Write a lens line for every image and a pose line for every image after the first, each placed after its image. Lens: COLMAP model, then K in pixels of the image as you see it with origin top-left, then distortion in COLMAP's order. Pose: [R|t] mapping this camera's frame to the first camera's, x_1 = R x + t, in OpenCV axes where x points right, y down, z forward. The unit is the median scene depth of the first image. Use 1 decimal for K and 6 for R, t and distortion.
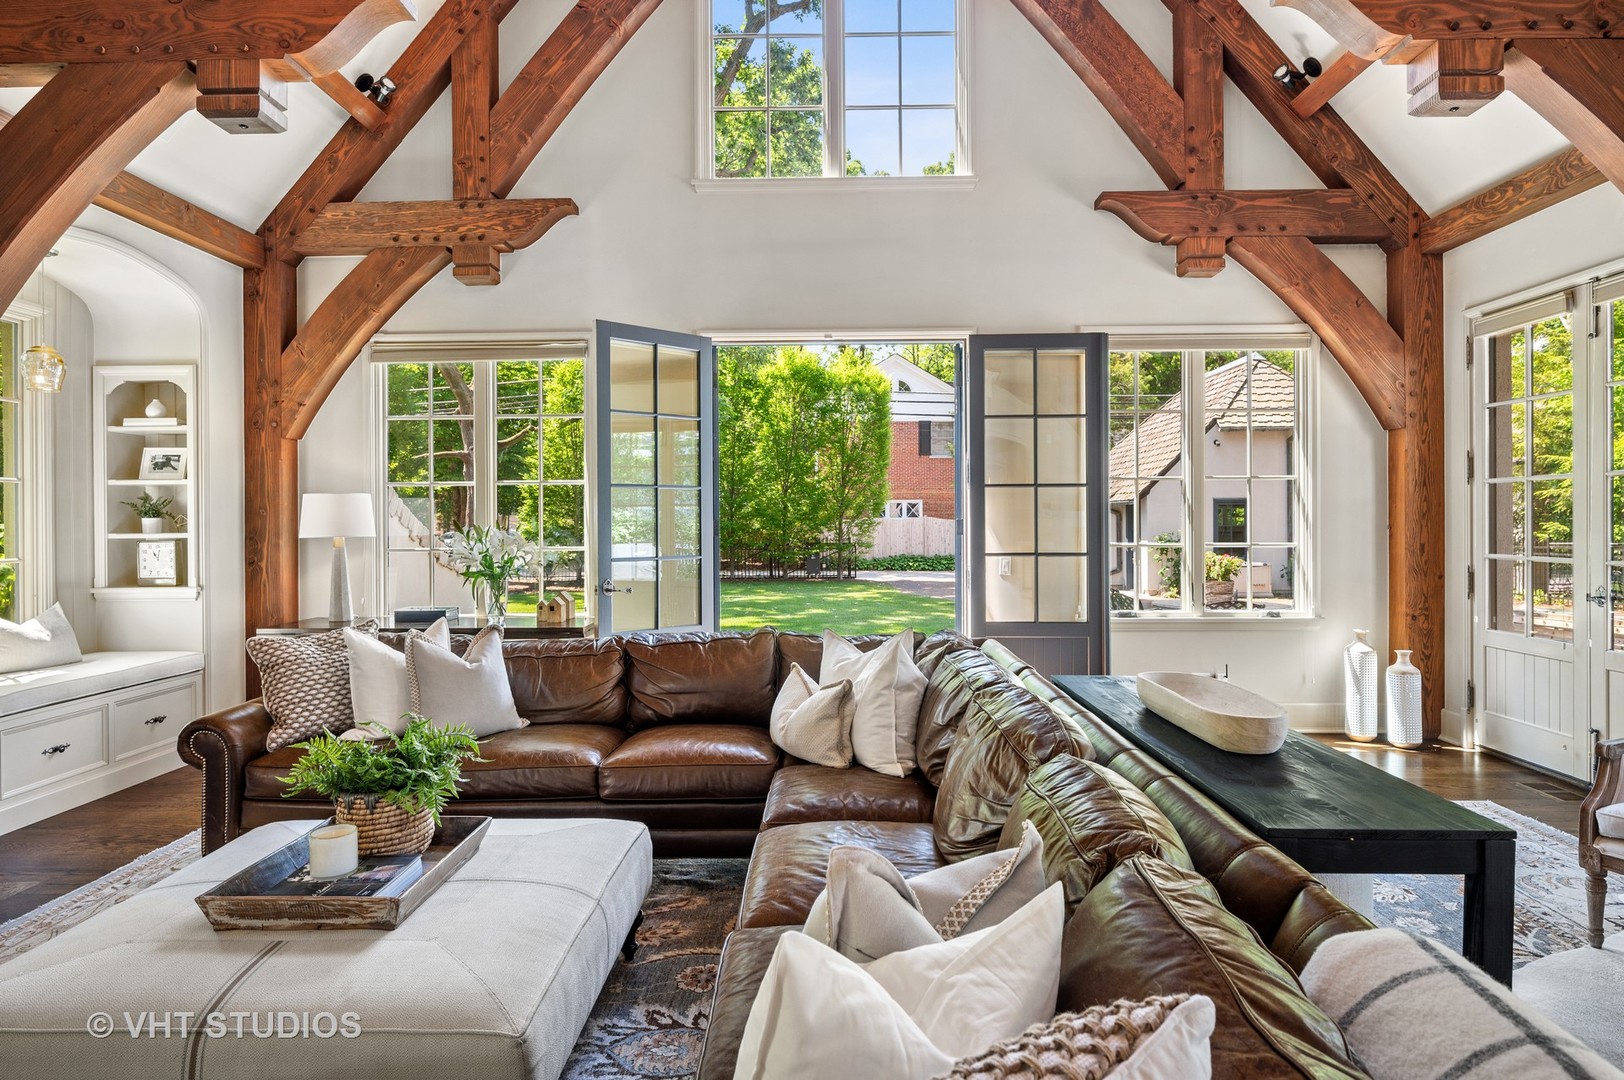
lens RADIAL K [[942.0, 0, 812.8], [0, 942.0, 531.4], [0, 0, 1]] dist [-0.000630, -0.000174]
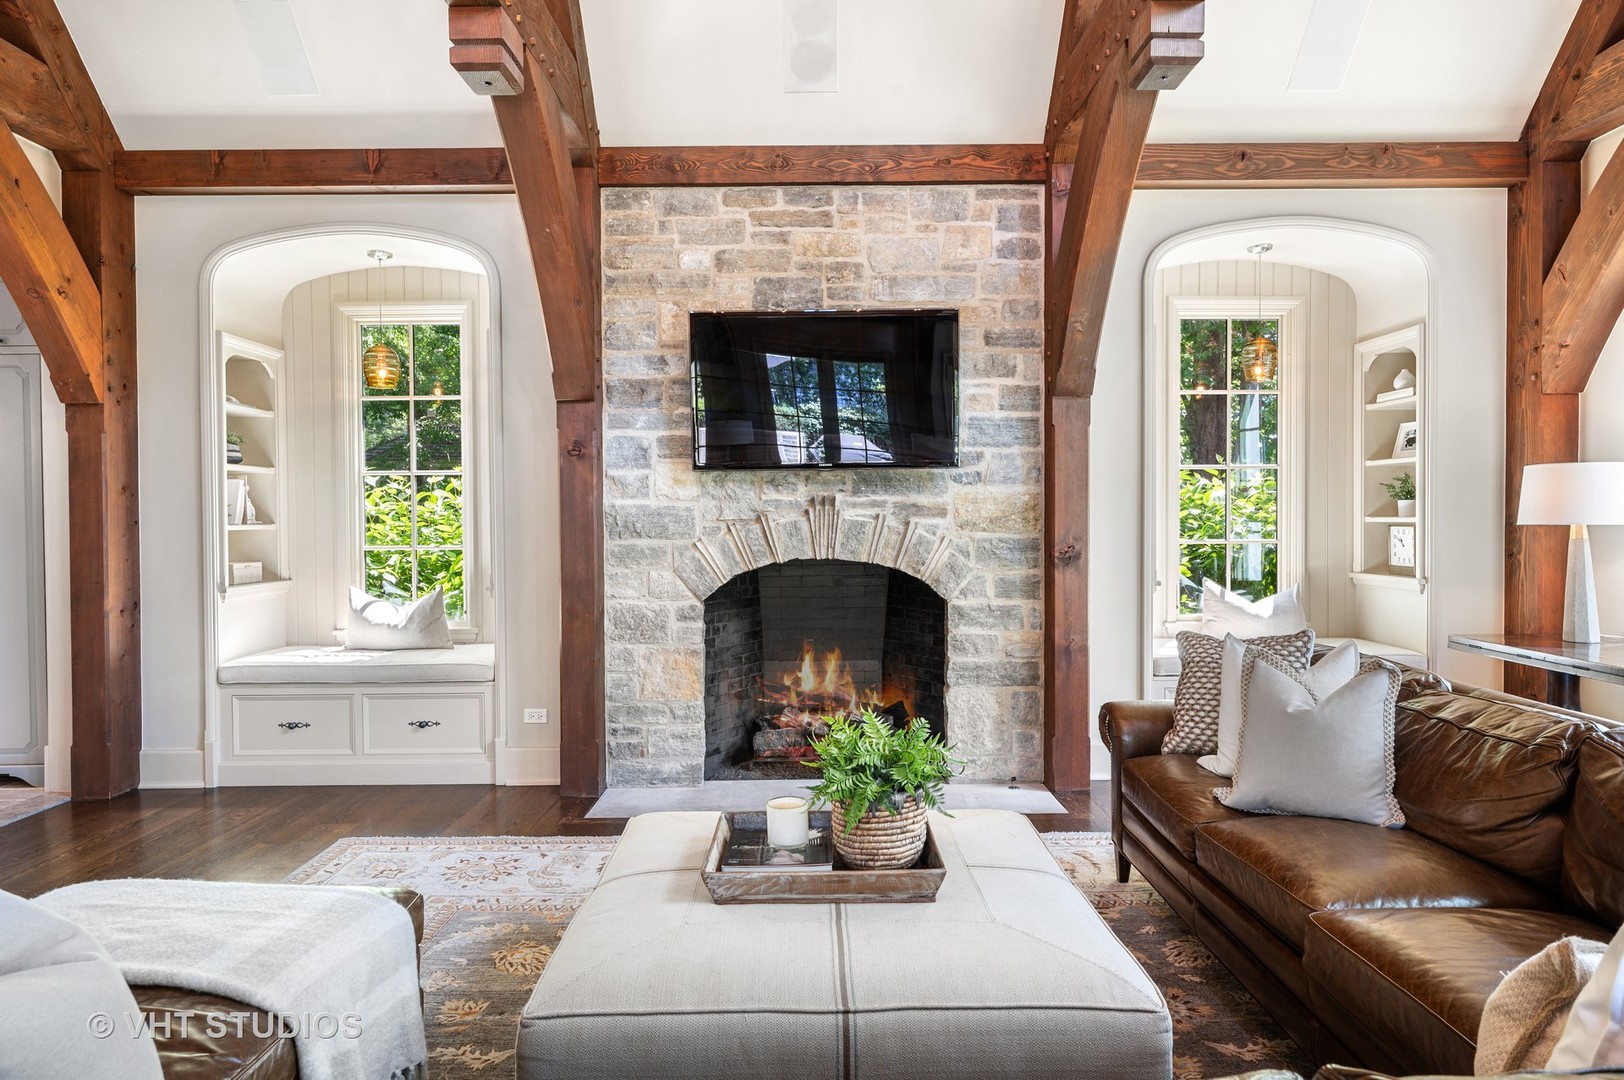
lens RADIAL K [[976.9, 0, 812.4], [0, 976.9, 536.9], [0, 0, 1]] dist [0.000117, 0.000780]
pose [[0.024430, 0.028480, -0.999296, 0.230921], [-0.003428, 0.999591, 0.028405, -0.003627], [0.999696, 0.002732, 0.024518, 0.404901]]
